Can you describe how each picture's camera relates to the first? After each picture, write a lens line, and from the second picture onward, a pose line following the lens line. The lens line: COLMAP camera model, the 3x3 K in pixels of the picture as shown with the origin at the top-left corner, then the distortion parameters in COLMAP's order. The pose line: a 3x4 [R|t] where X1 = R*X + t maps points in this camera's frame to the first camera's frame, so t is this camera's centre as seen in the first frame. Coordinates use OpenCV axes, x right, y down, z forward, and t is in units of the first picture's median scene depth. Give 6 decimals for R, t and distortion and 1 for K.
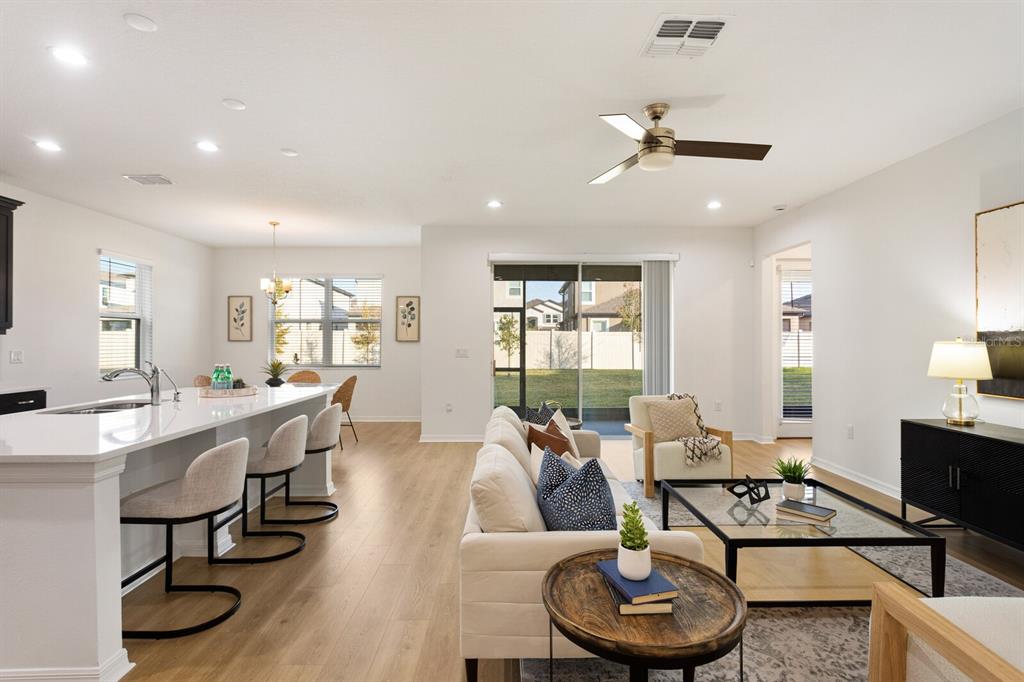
lens RADIAL K [[505.1, 0, 506.9], [0, 505.1, 336.0], [0, 0, 1]] dist [-0.025589, 0.001400]
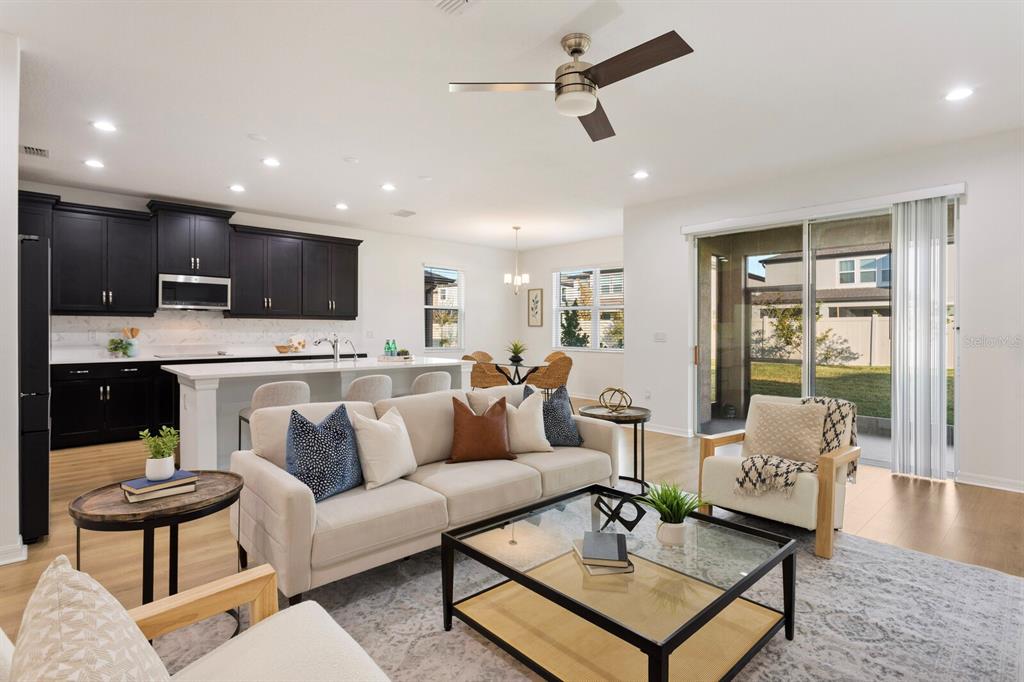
lens RADIAL K [[505.1, 0, 506.9], [0, 505.1, 336.0], [0, 0, 1]] dist [-0.025589, 0.001400]
pose [[0.659416, 0.012497, -0.751674, 0.438469], [0.003133, 0.999807, 0.019371, 0.012528], [0.751771, -0.015128, 0.659250, 0.179114]]
